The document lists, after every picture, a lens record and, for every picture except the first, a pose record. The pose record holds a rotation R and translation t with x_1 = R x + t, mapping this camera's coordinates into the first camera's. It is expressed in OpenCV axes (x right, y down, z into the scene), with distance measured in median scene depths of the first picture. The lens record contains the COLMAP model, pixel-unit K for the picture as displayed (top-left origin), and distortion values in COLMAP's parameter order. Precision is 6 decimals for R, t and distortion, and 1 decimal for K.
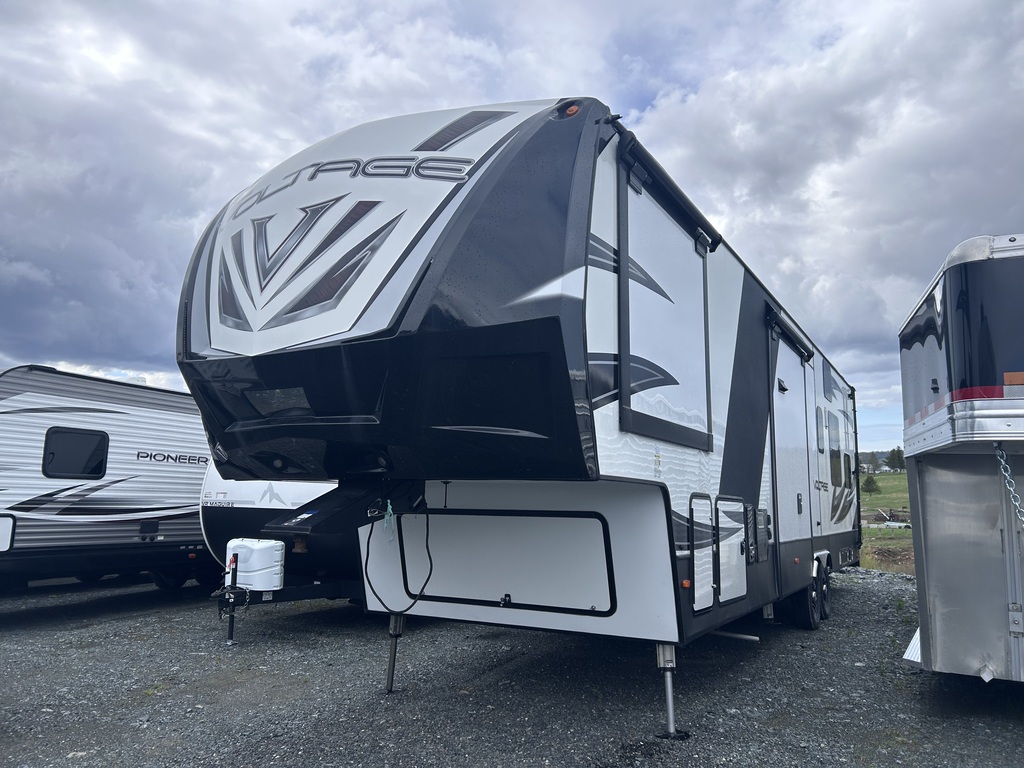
lens RADIAL K [[769.6, 0, 506.0], [0, 769.6, 381.0], [0, 0, 1]] dist [0.069532, -0.075856]
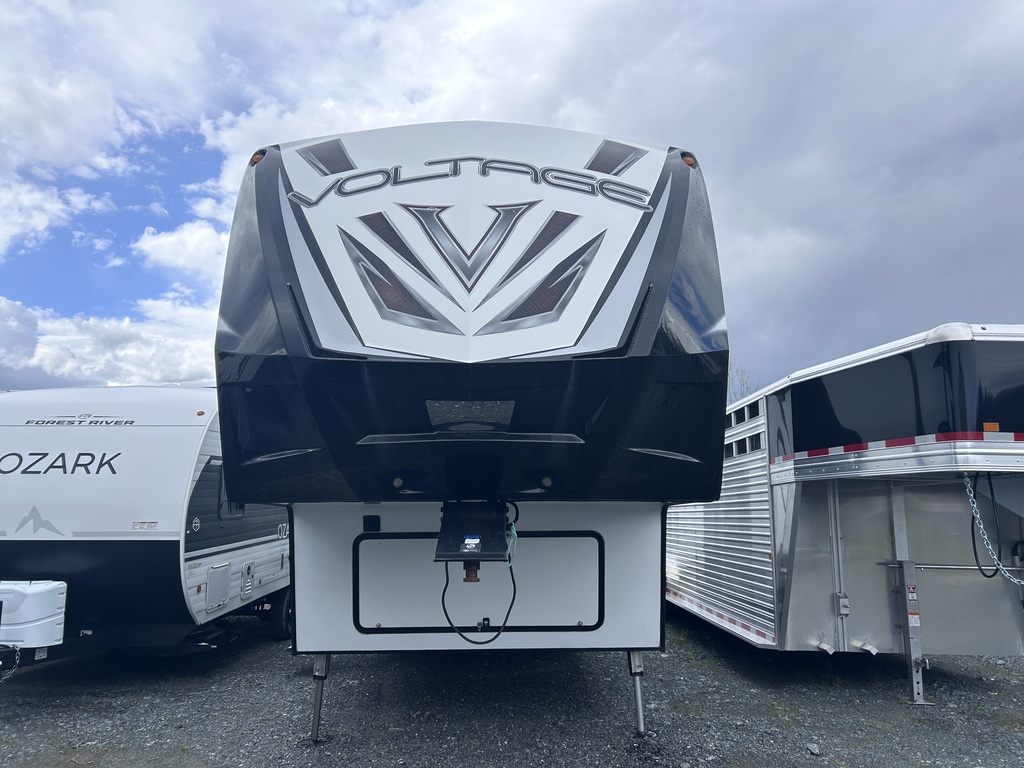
lens RADIAL K [[769.6, 0, 507.2], [0, 769.6, 385.9], [0, 0, 1]] dist [0.069532, -0.075856]
pose [[0.857899, 0.070571, 0.508950, -0.310707], [-0.060783, 0.997507, -0.035857, 0.009868], [-0.510211, -0.000174, 0.860049, 0.089139]]
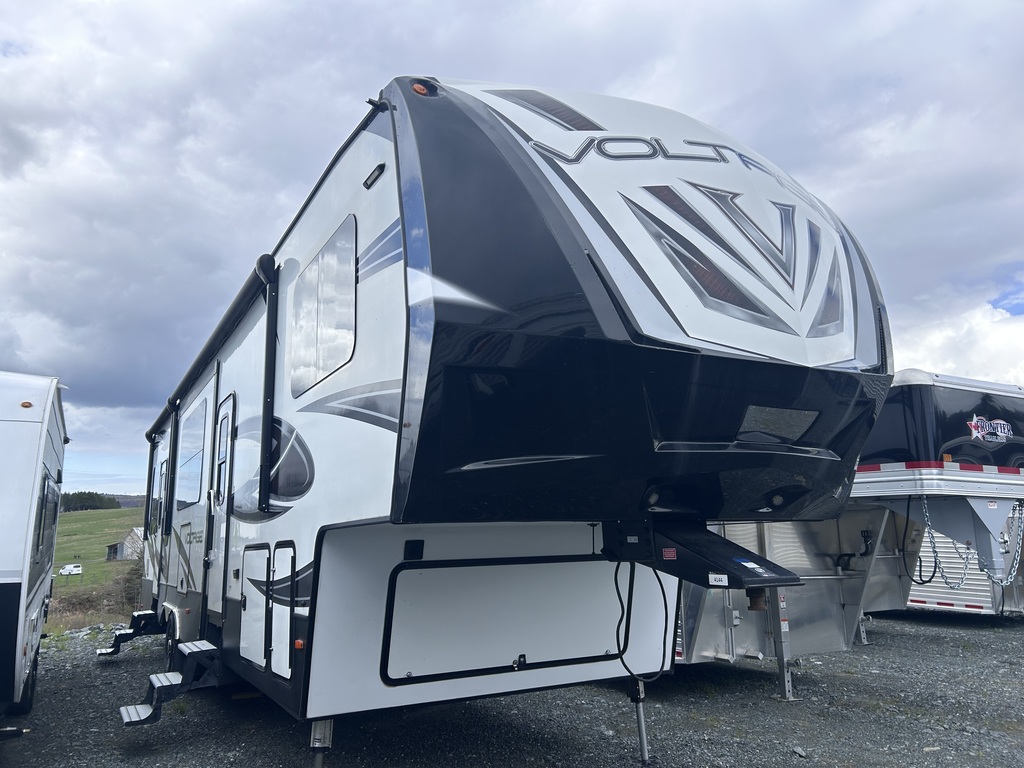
lens RADIAL K [[769.6, 0, 507.2], [0, 769.6, 380.7], [0, 0, 1]] dist [0.069532, -0.075856]
pose [[0.517353, 0.148140, 0.842853, -0.495174], [-0.098044, 0.988678, -0.113590, 0.044726], [-0.850137, -0.023871, 0.526020, 0.352132]]
